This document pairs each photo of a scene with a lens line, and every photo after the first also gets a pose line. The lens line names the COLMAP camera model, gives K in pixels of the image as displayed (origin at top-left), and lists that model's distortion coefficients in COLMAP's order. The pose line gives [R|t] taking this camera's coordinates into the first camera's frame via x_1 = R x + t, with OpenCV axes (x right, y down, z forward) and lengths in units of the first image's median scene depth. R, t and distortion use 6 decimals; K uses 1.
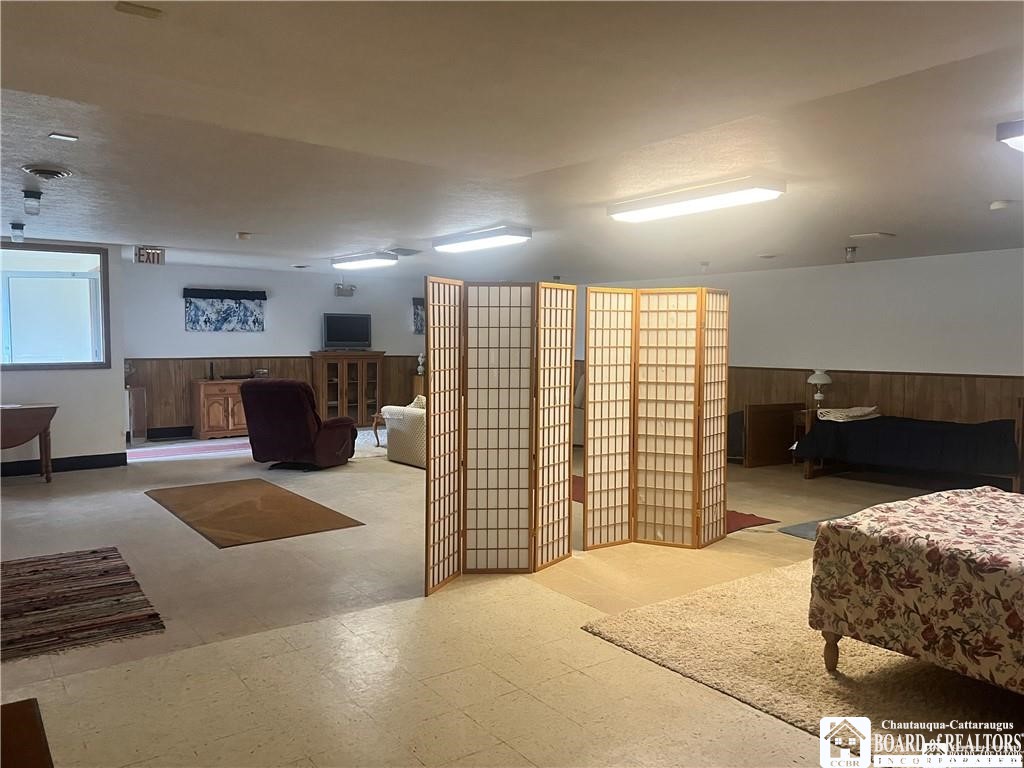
lens RADIAL K [[779.7, 0, 506.1], [0, 779.7, 381.9], [0, 0, 1]] dist [0.066371, -0.077616]
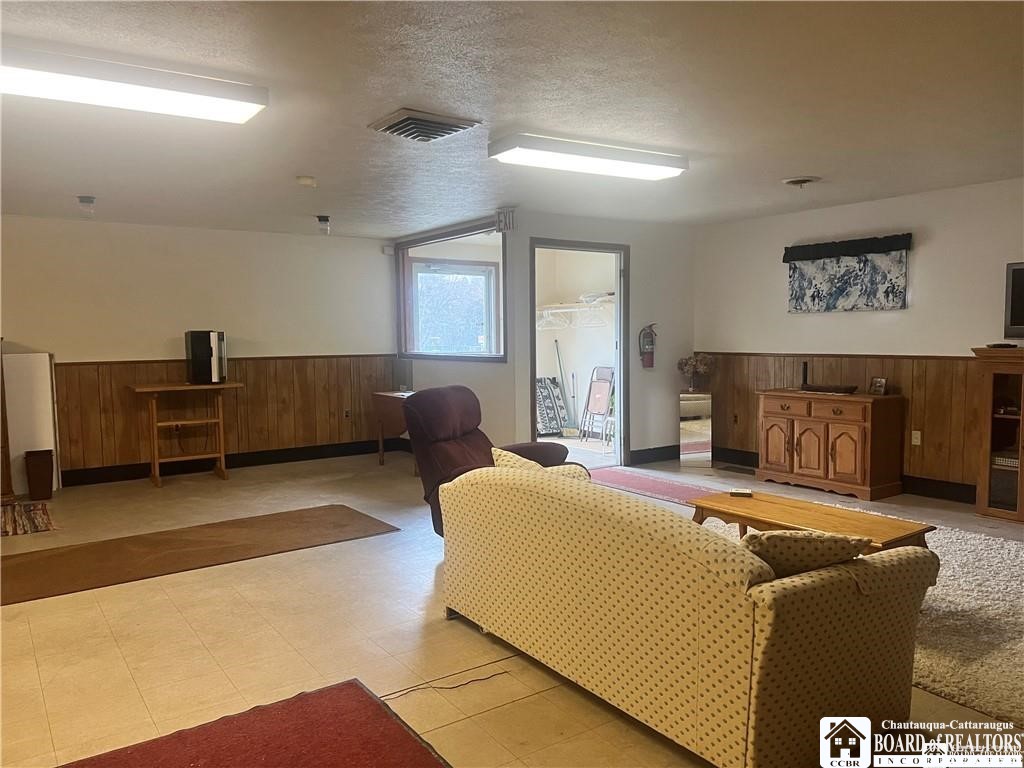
lens RADIAL K [[779.7, 0, 506.1], [0, 779.7, 381.9], [0, 0, 1]] dist [0.066371, -0.077616]
pose [[-0.003105, 0.063861, -0.997954, 0.245499], [-0.044569, 0.996958, 0.063936, -0.037707], [0.999001, 0.044677, -0.000249, 0.748405]]
